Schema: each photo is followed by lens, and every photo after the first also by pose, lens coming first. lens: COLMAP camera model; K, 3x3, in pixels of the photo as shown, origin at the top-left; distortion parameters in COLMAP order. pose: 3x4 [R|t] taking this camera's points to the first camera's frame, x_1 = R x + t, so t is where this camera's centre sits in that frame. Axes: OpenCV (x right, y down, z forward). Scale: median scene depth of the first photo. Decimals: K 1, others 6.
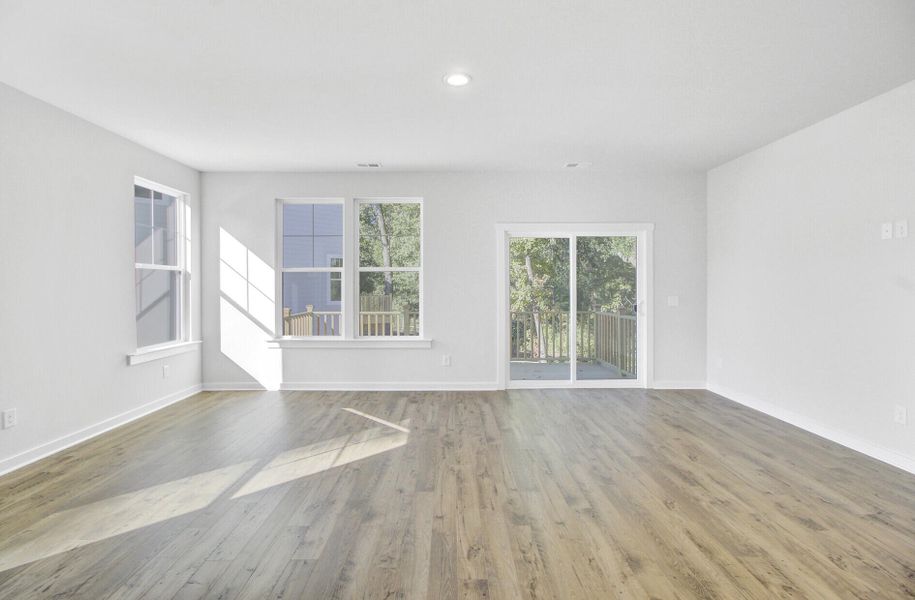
lens RADIAL K [[420.6, 0, 454.4], [0, 420.6, 285.0], [0, 0, 1]] dist [-0.013963, 0.005607]
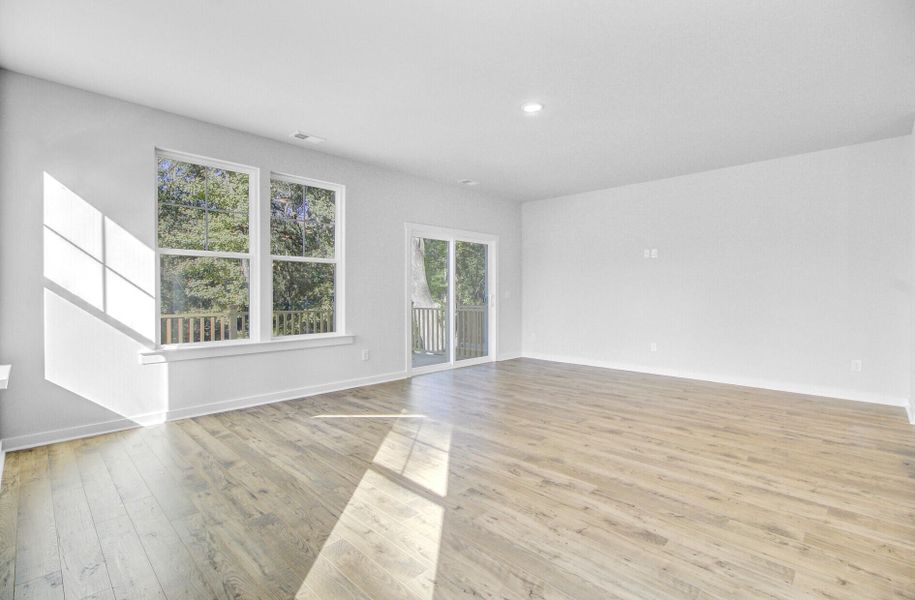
lens RADIAL K [[420.6, 0, 455.0], [0, 420.6, 292.8], [0, 0, 1]] dist [-0.013963, 0.005607]
pose [[0.703028, 0.002181, 0.711158, -0.569908], [-0.003540, 0.999994, 0.000432, 0.032108], [-0.711153, -0.002822, 0.703032, 0.162648]]
